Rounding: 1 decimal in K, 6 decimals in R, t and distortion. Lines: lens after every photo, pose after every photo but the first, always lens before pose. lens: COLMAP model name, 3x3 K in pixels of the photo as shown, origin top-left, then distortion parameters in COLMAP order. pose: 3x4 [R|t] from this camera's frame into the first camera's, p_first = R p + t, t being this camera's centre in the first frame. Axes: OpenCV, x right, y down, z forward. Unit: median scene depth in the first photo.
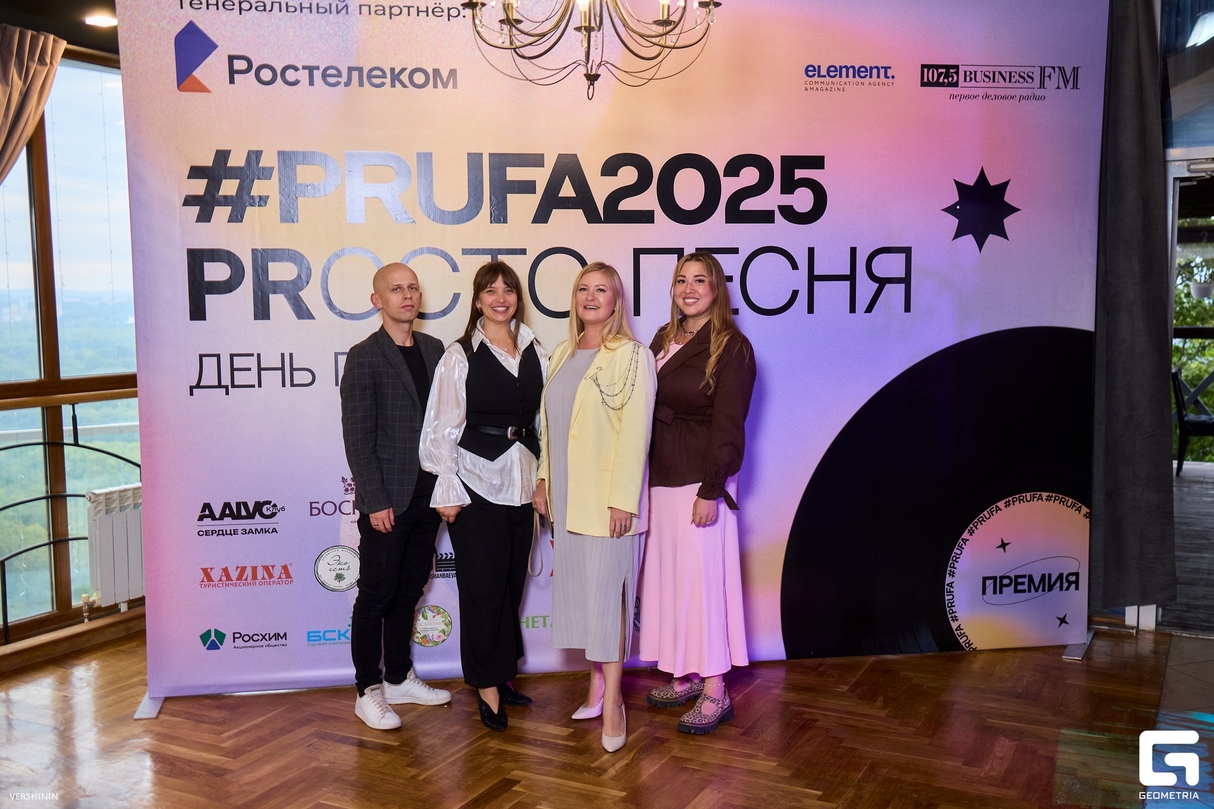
lens RADIAL K [[1186.5, 0, 608.1], [0, 1186.5, 404.4], [0, 0, 1]] dist [0.003693, 0.011367]
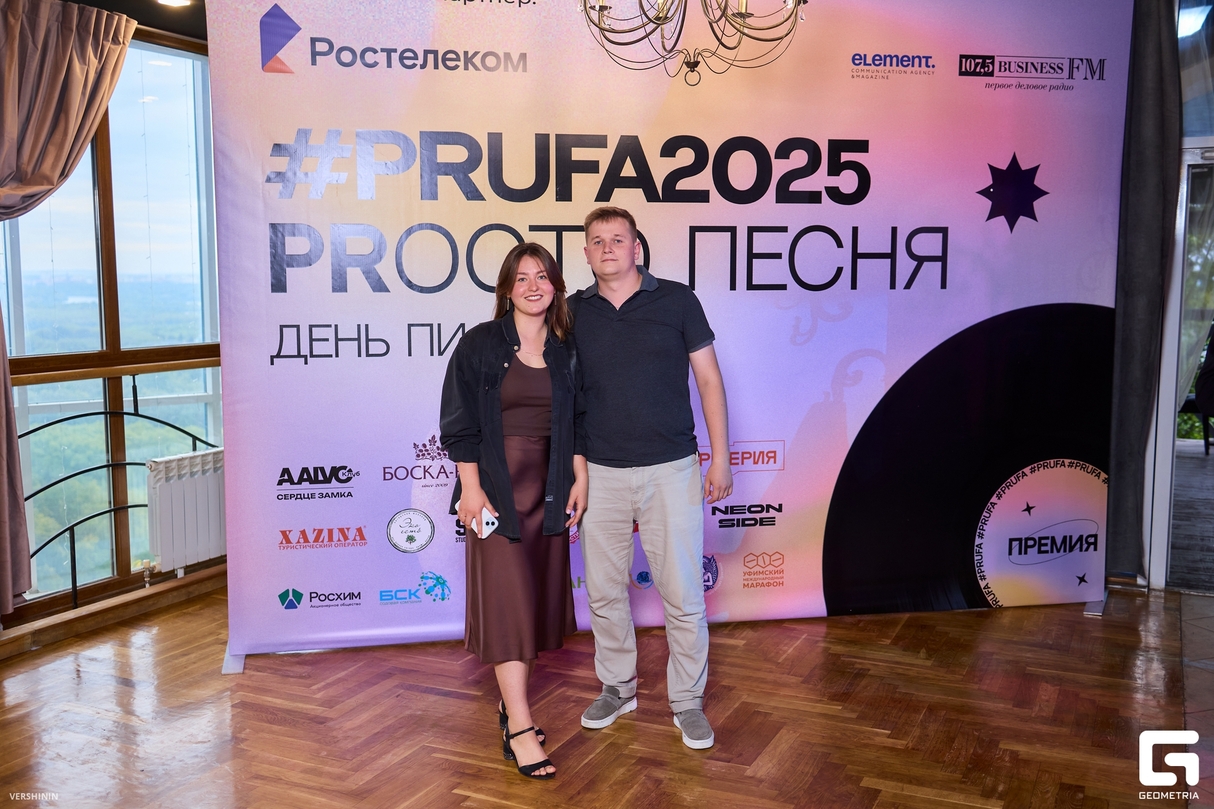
lens RADIAL K [[1185.0, 0, 601.0], [0, 1185.0, 402.1], [0, 0, 1]] dist [0.006114, -0.001892]
pose [[0.999287, 0.000840, 0.037748, -0.099216], [-0.001321, 0.999918, 0.012724, 0.011378], [-0.037734, -0.012765, 0.999206, -0.050576]]
